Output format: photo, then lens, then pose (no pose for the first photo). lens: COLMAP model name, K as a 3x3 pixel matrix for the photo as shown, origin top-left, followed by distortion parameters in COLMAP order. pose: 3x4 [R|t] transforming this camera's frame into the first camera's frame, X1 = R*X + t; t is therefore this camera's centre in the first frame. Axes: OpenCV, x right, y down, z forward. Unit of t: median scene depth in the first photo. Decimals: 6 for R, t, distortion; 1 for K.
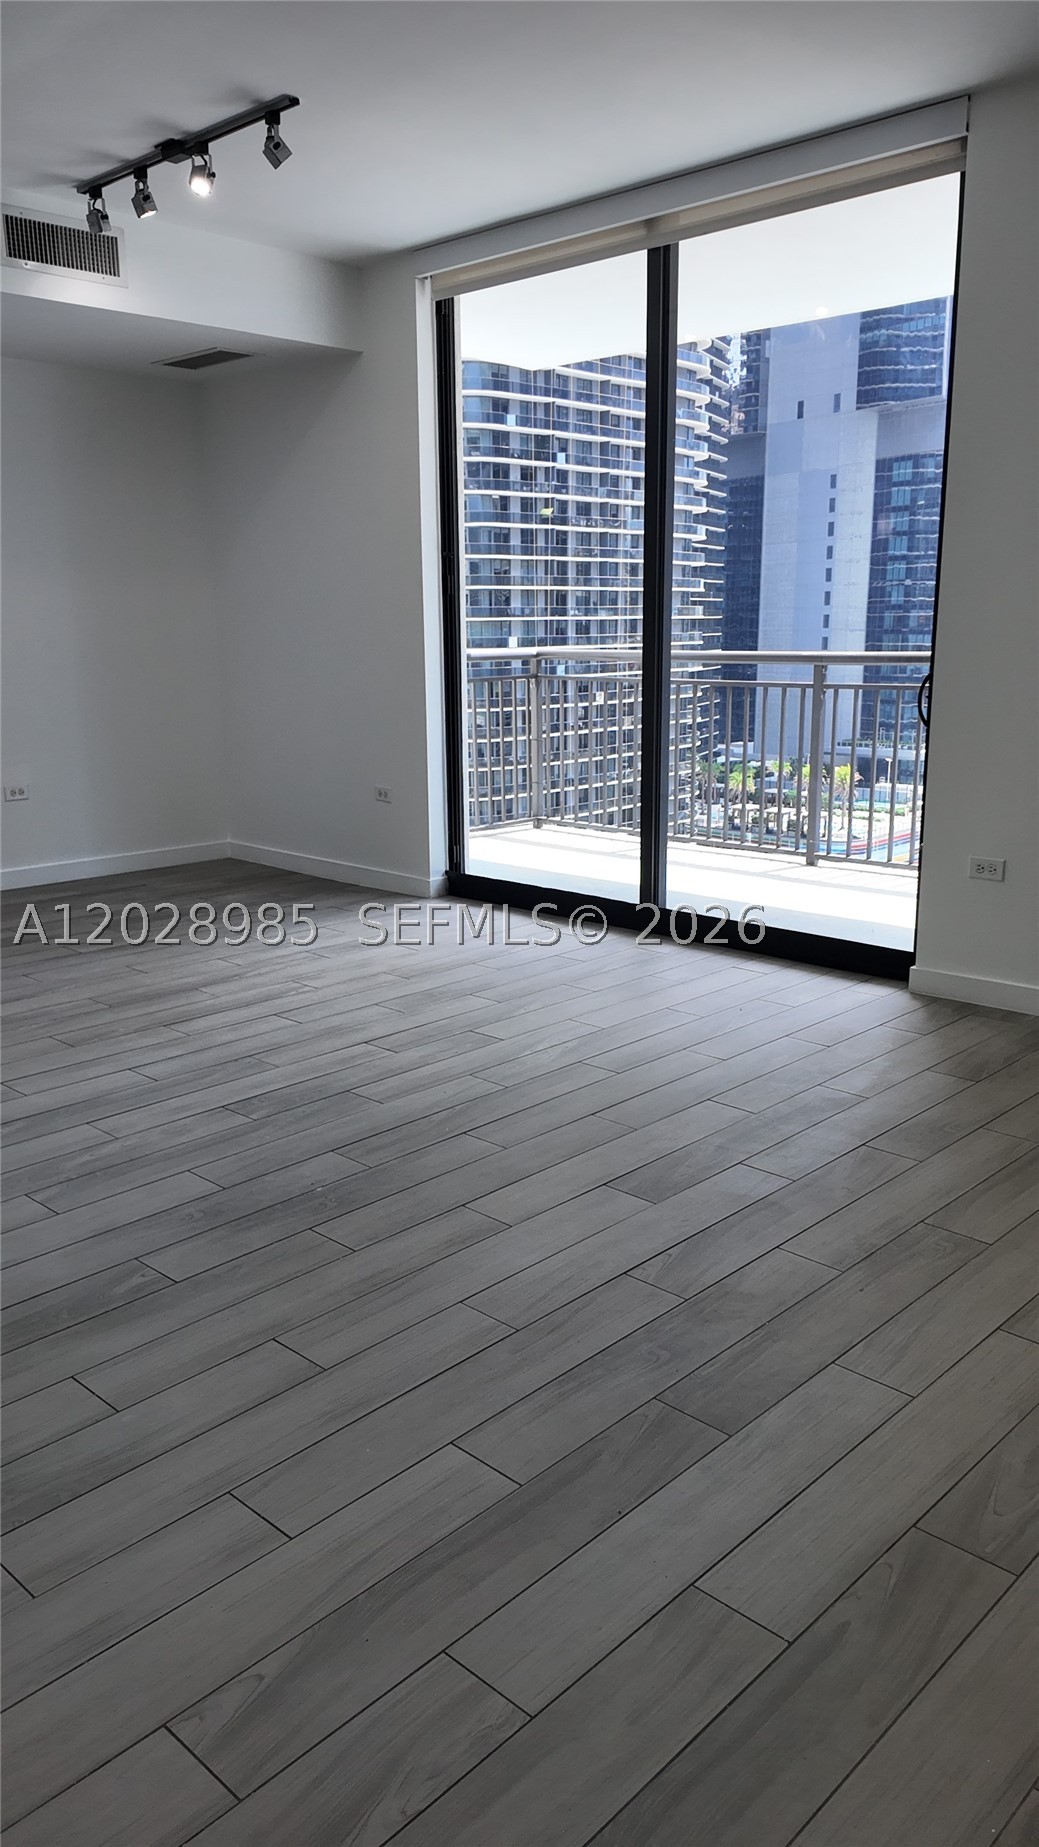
lens RADIAL K [[1341.0, 0, 537.5], [0, 1341.0, 928.2], [0, 0, 1]] dist [0.104197, -0.152548]
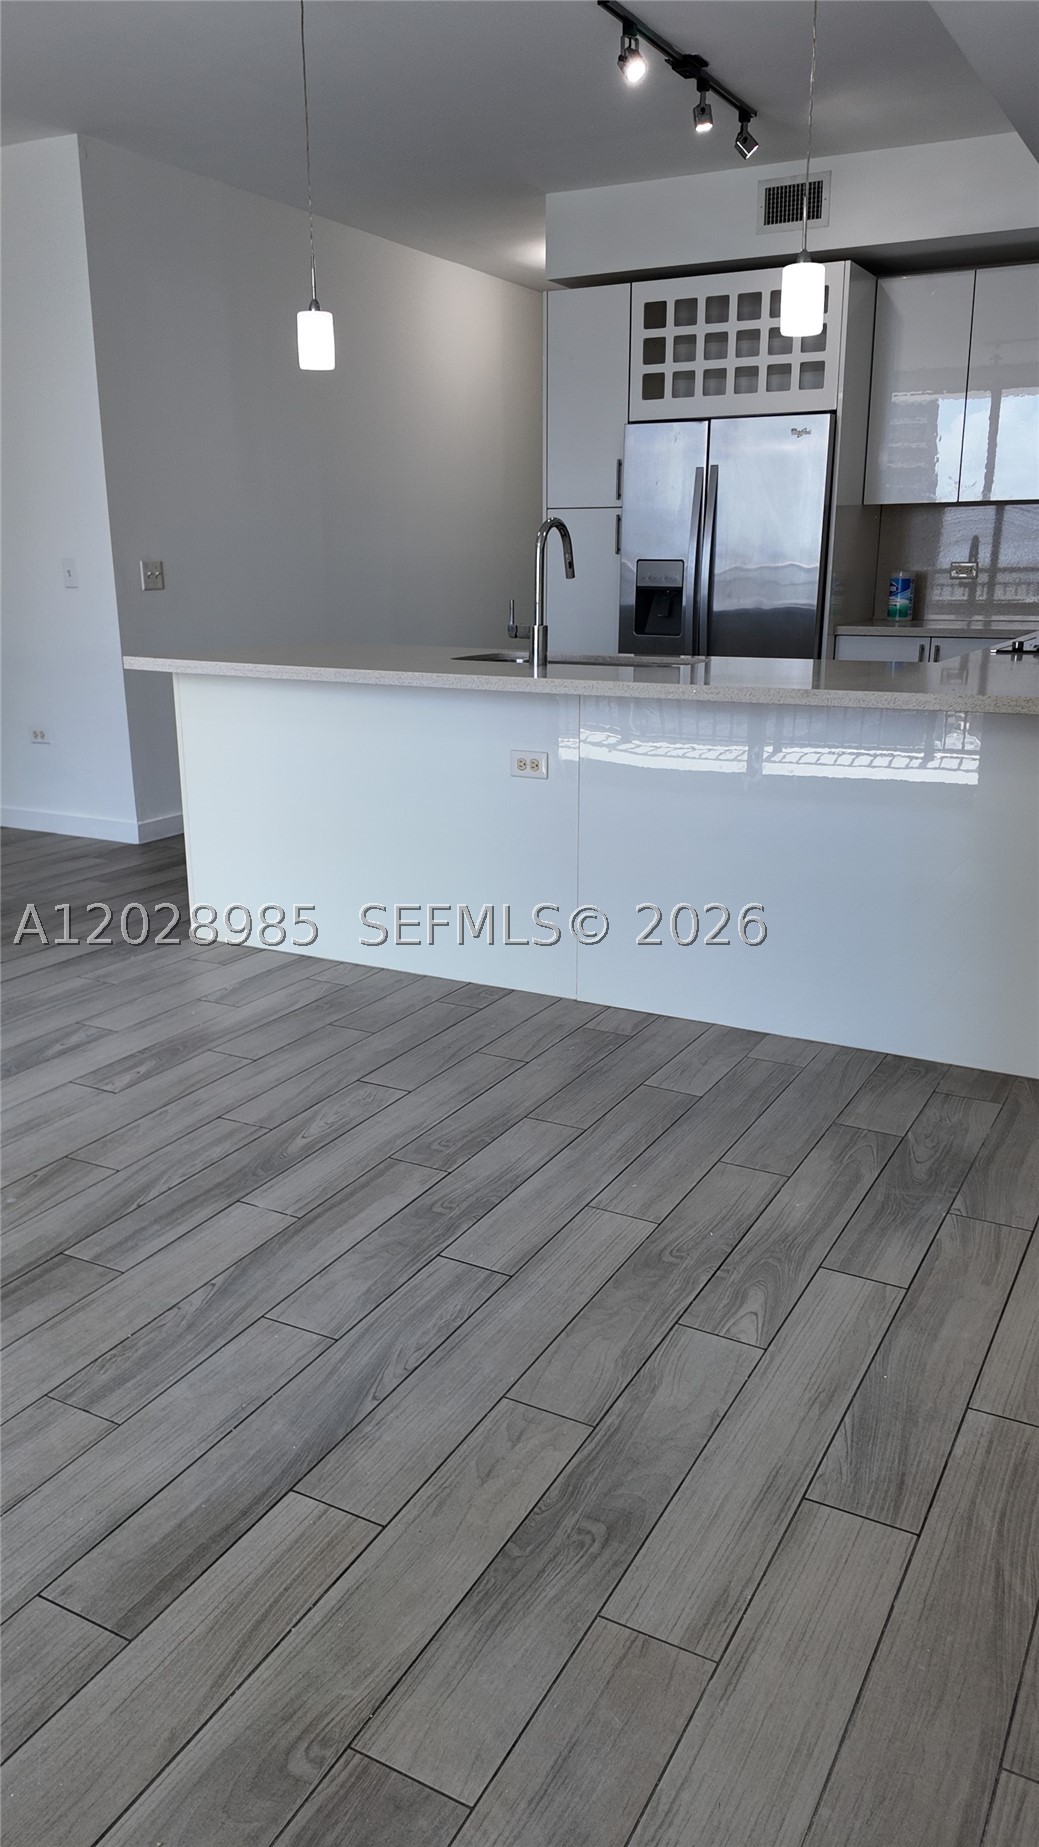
lens RADIAL K [[1341.0, 0, 519.8], [0, 1341.0, 926.0], [0, 0, 1]] dist [0.104197, -0.152548]
pose [[-0.967903, 0.075946, -0.239575, -0.413191], [-0.046883, 0.881956, 0.468995, -0.356382], [0.246913, 0.465173, -0.850087, 1.608482]]
